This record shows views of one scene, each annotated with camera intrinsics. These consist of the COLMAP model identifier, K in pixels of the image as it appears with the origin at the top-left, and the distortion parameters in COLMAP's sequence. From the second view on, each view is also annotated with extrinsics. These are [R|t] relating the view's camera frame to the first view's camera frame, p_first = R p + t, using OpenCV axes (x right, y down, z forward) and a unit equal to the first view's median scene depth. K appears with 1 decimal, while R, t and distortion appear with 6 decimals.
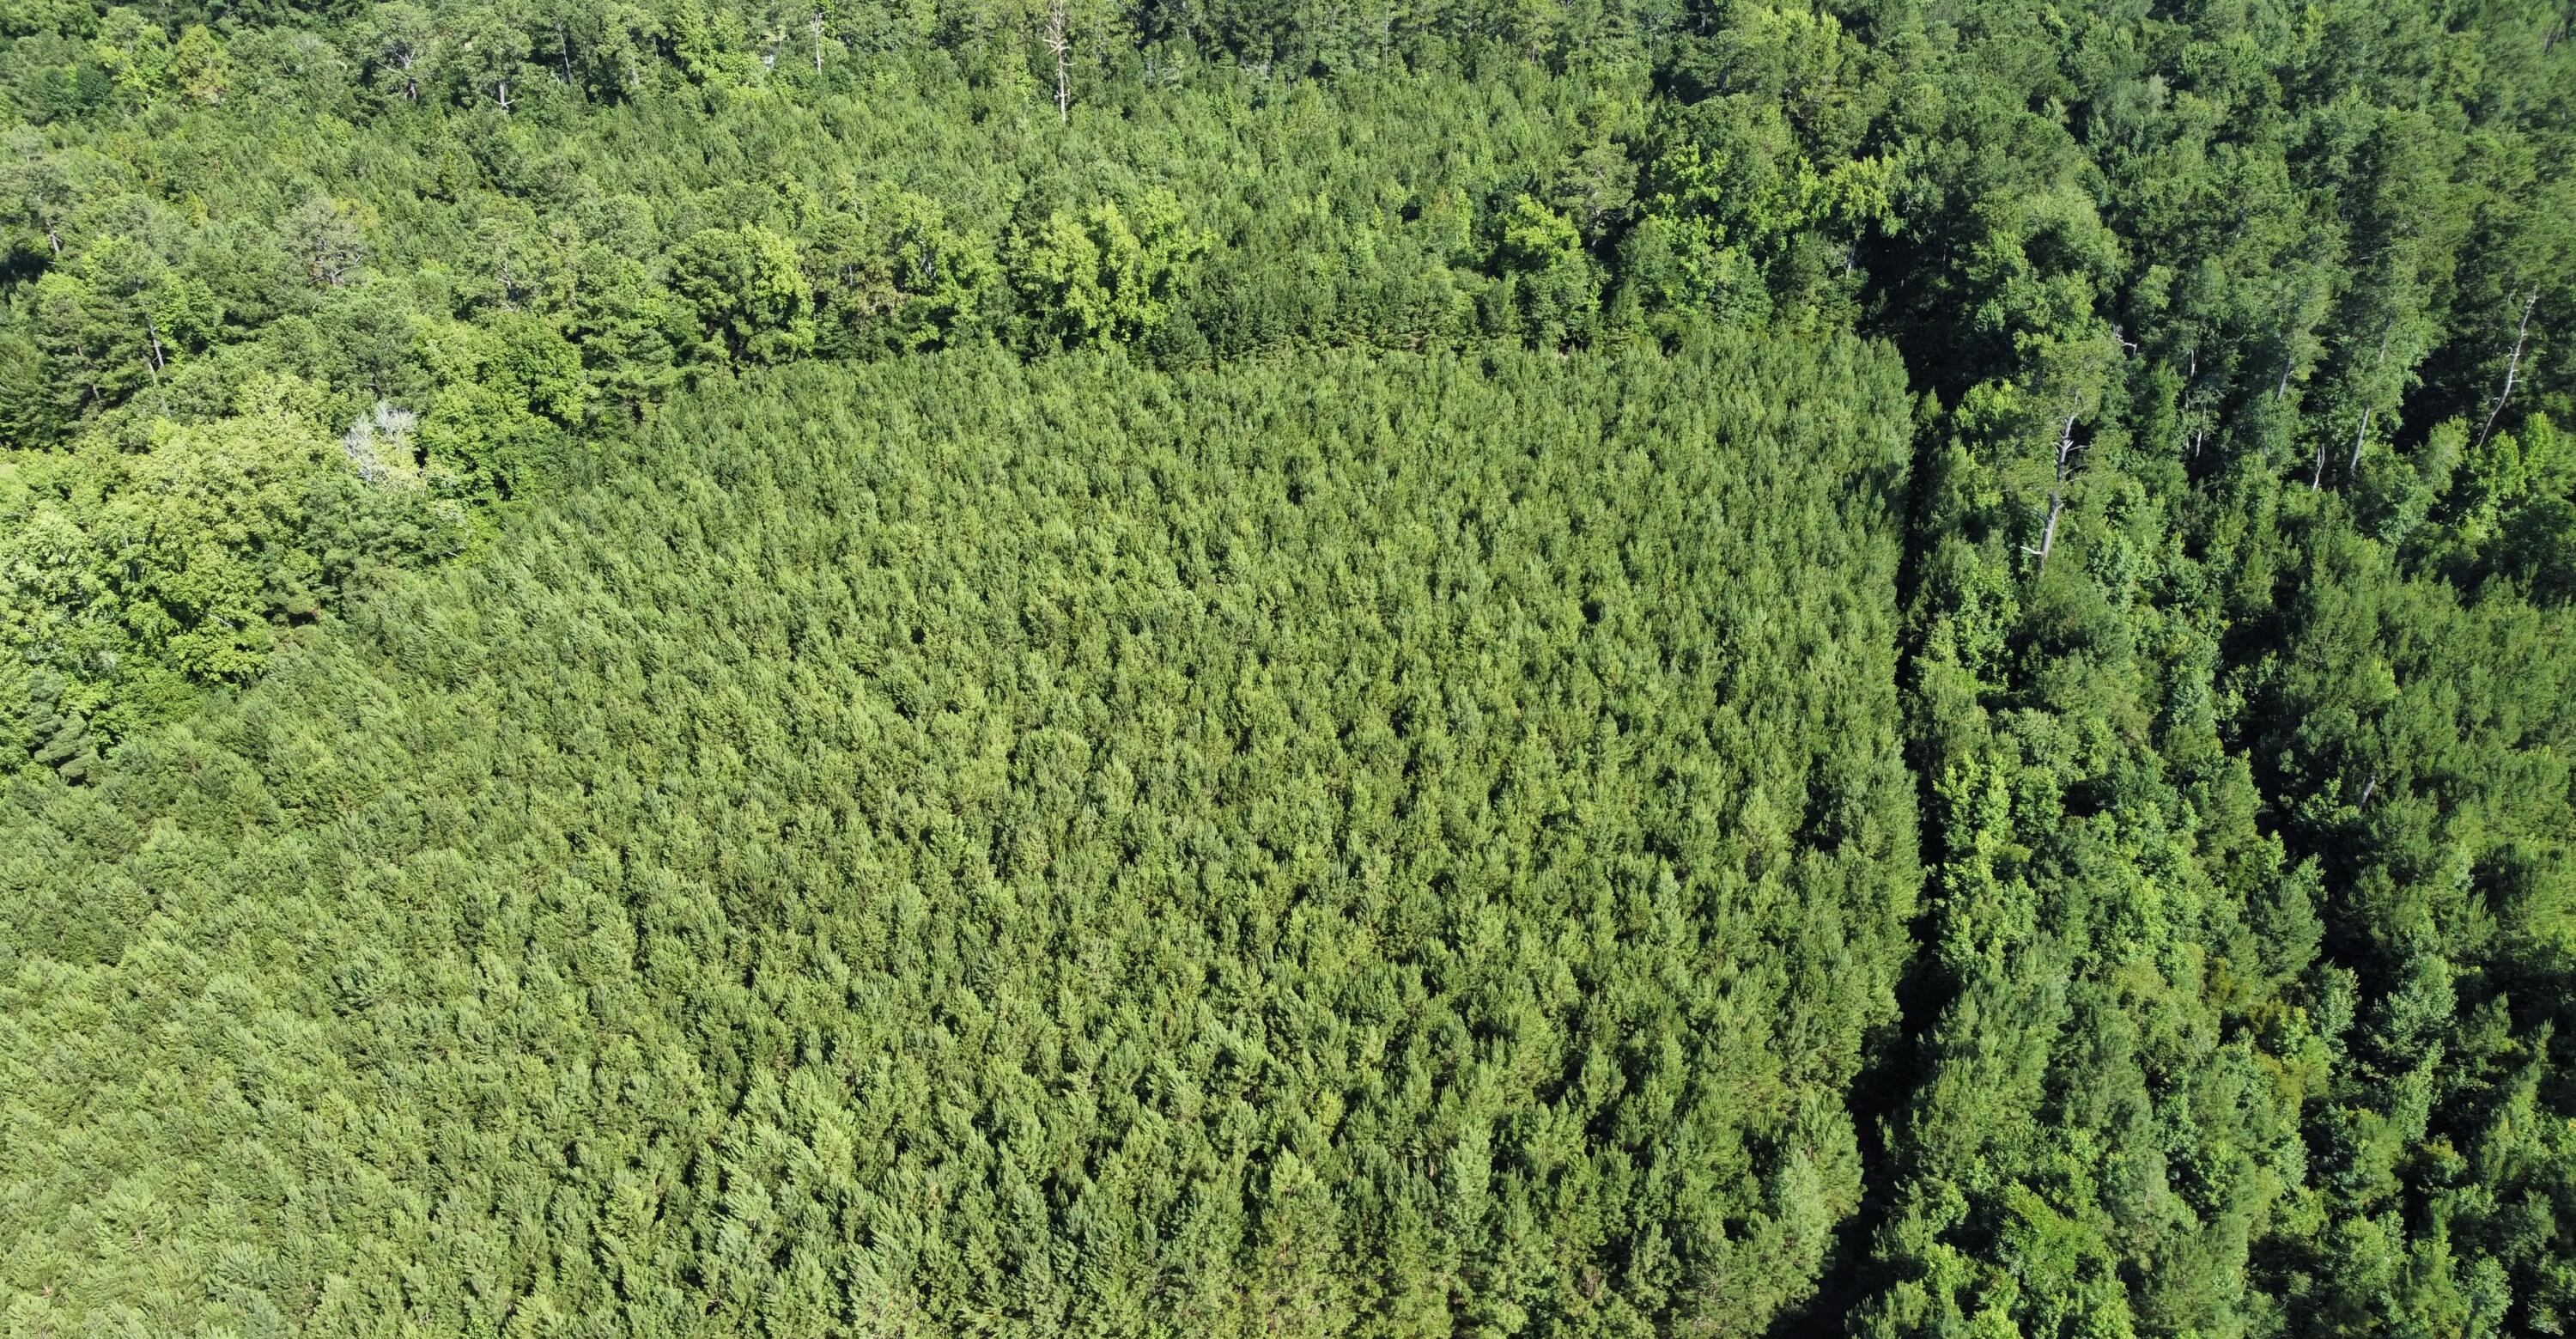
lens RADIAL K [[1939.4, 0, 1288.0], [0, 1939.4, 669.5], [0, 0, 1]] dist [-0.000123, -0.000074]
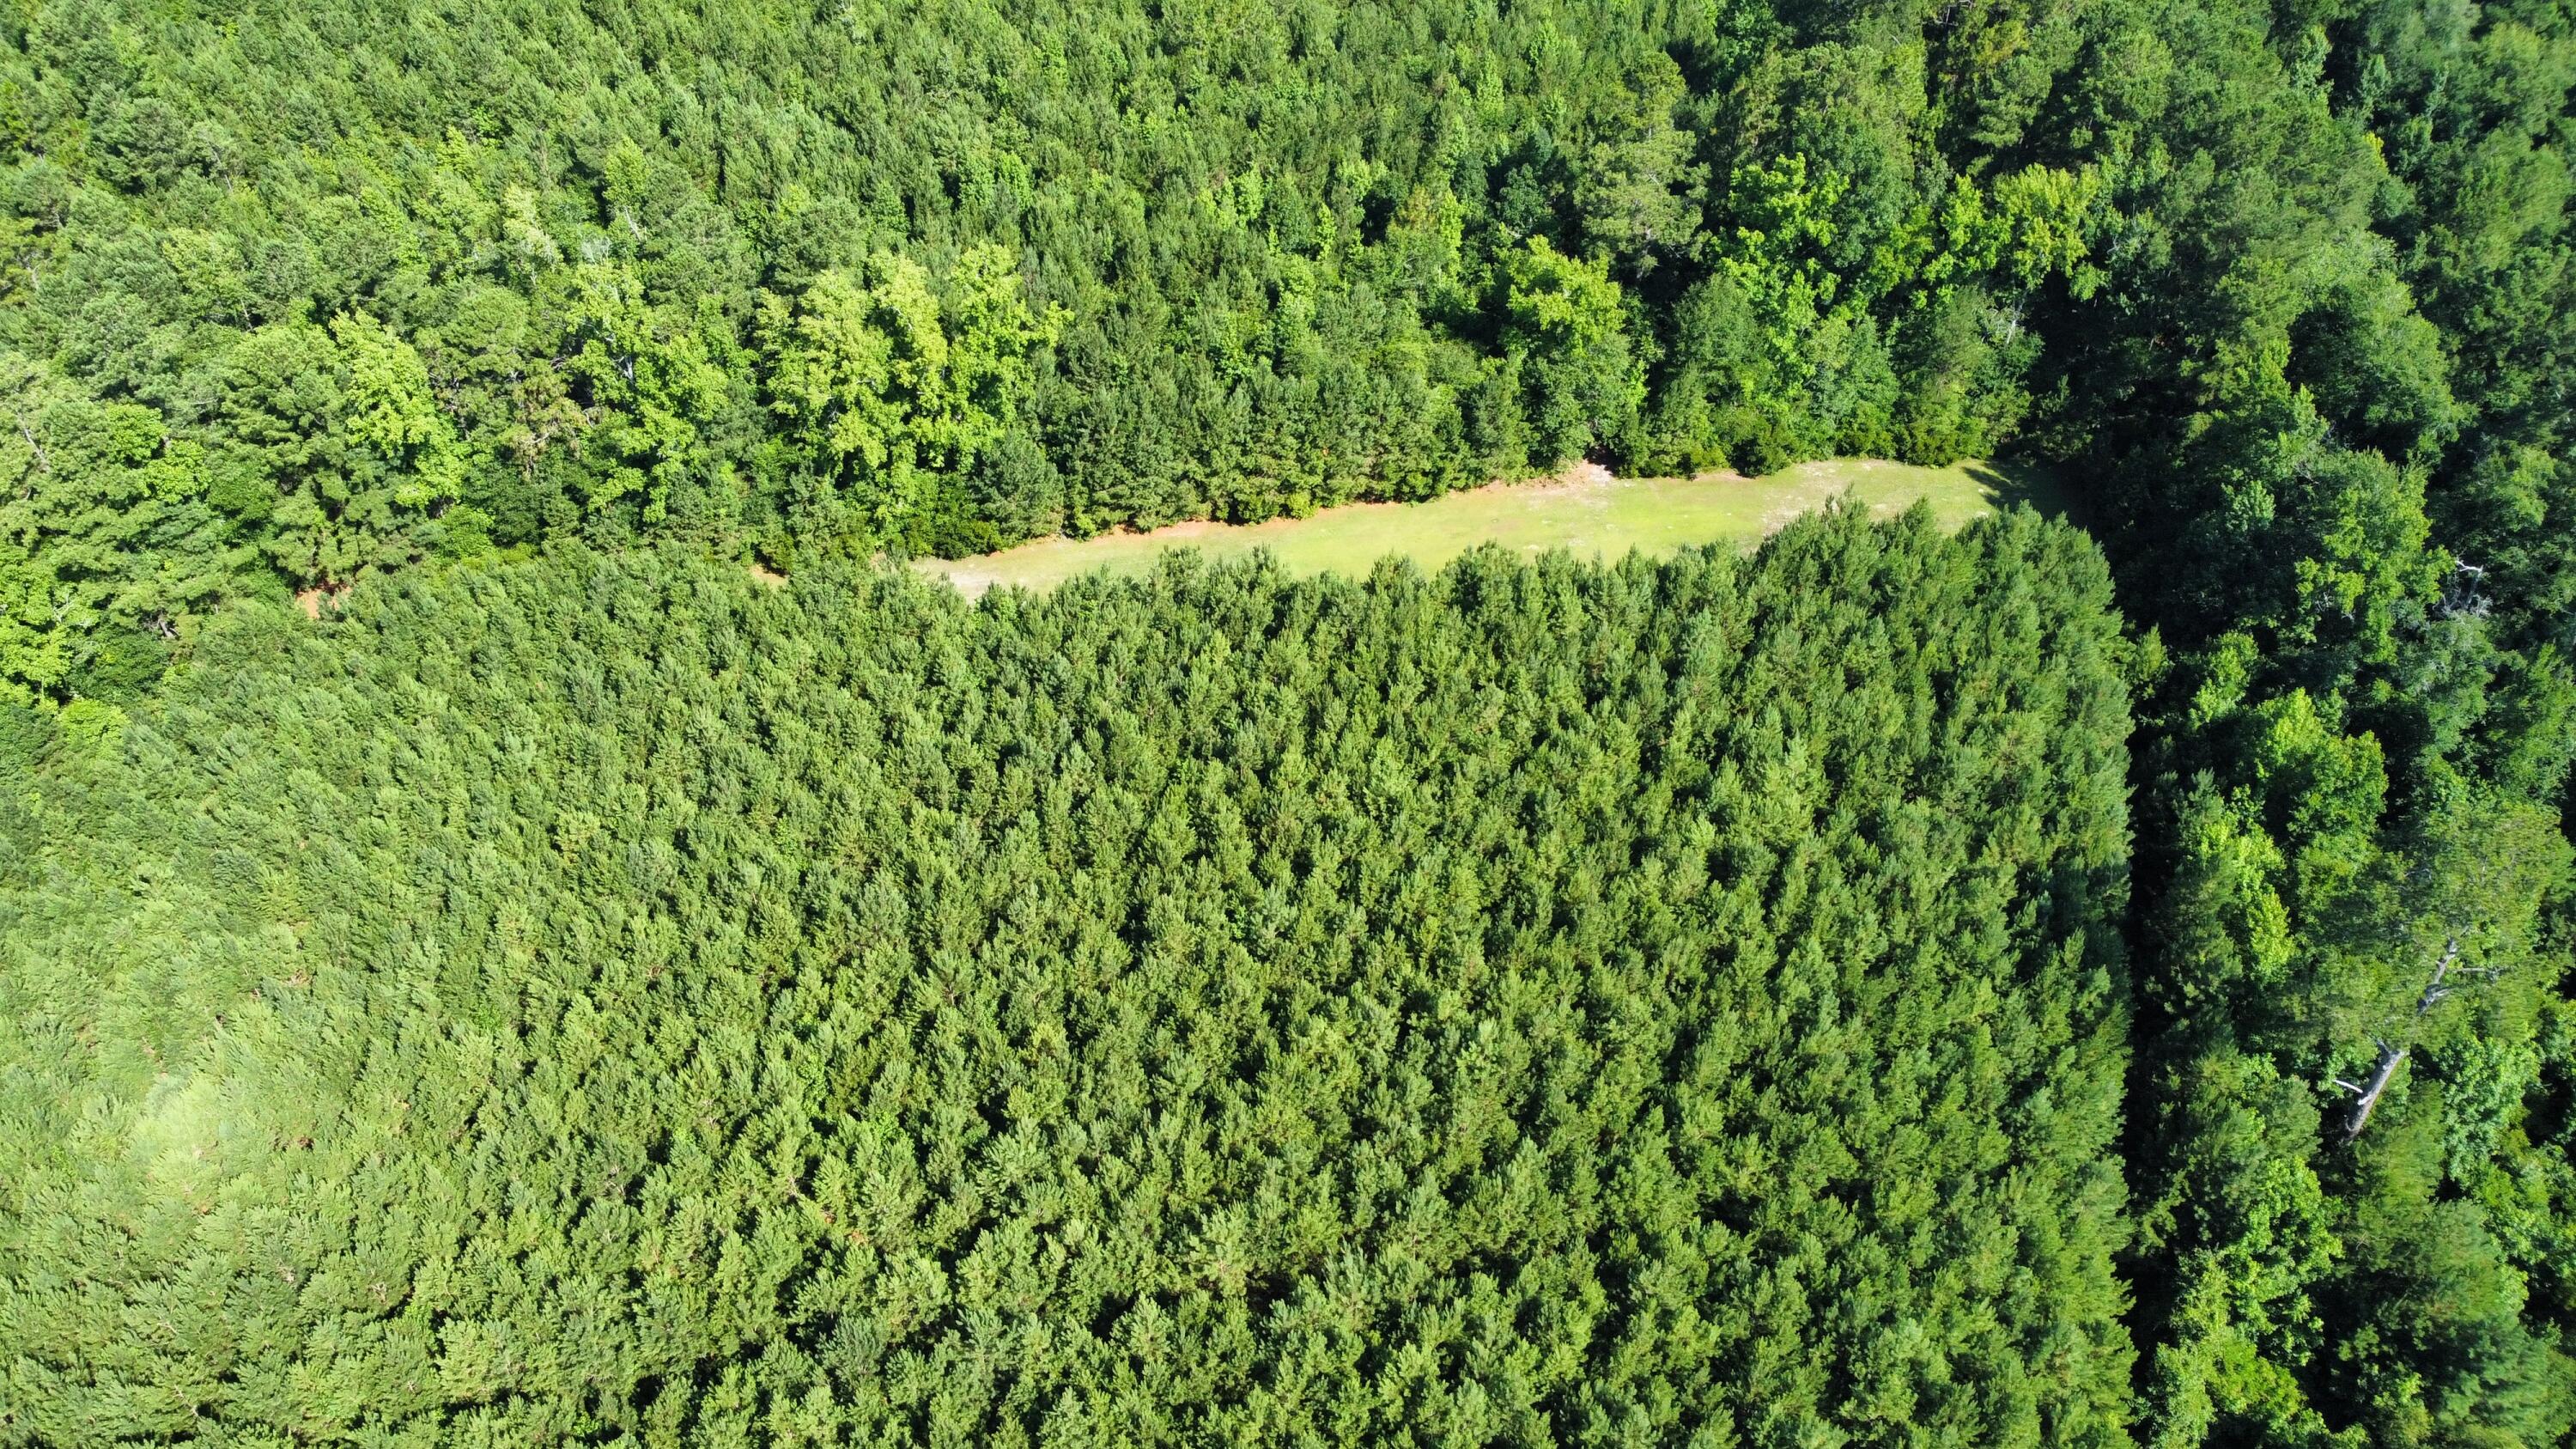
lens RADIAL K [[1977.2, 0, 1288.0], [0, 1977.2, 724.5], [0, 0, 1]] dist [0.010195, -0.026356]
pose [[0.999946, 0.009637, -0.003805, 0.040658], [-0.008774, 0.982918, 0.183835, -0.205401], [0.005512, -0.183792, 0.982950, 0.304778]]
